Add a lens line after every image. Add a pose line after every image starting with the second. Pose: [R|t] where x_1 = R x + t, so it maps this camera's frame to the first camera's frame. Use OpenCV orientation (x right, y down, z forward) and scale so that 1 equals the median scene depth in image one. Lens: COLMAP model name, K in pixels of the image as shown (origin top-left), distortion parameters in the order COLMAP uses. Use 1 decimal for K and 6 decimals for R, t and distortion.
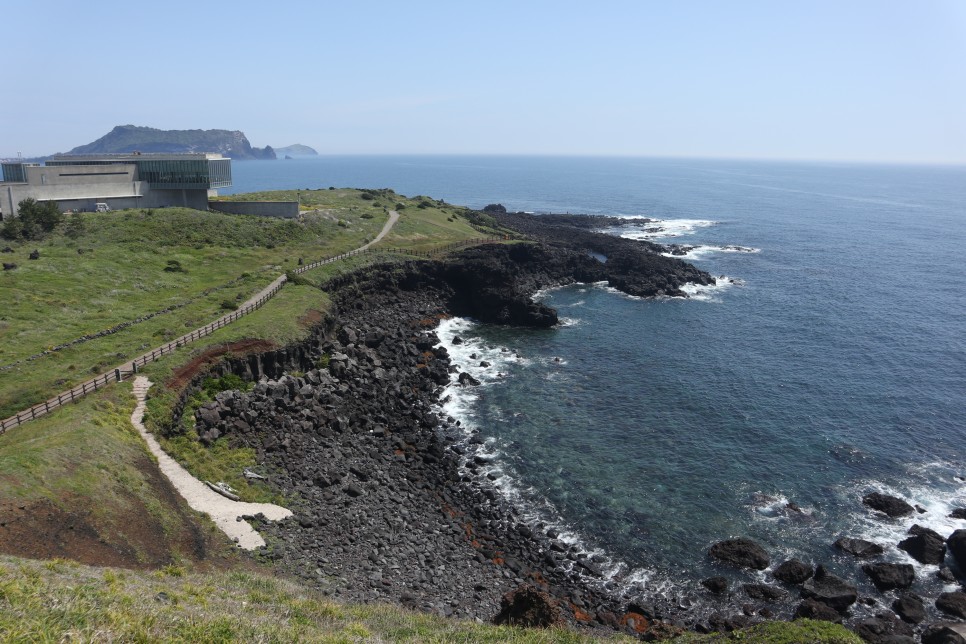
lens RADIAL K [[703.7, 0, 485.9], [0, 703.7, 321.0], [0, 0, 1]] dist [-0.087204, 0.049238]
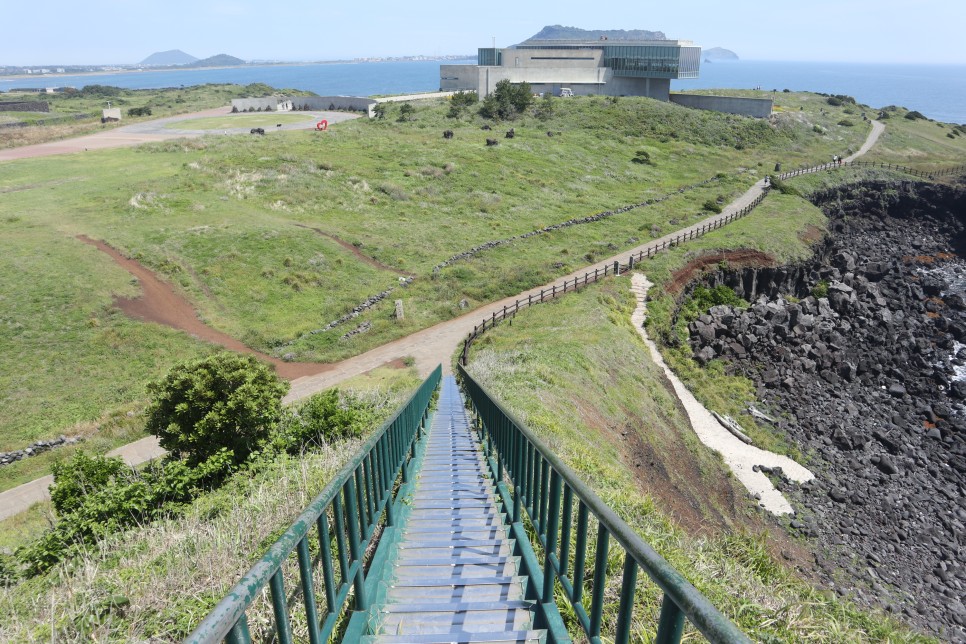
lens RADIAL K [[703.7, 0, 483.3], [0, 703.7, 326.0], [0, 0, 1]] dist [-0.087204, 0.049238]
pose [[0.844554, 0.202492, -0.495707, -0.157900], [-0.133684, 0.976161, 0.170992, 0.014110], [0.518514, -0.078144, 0.851491, 0.088793]]
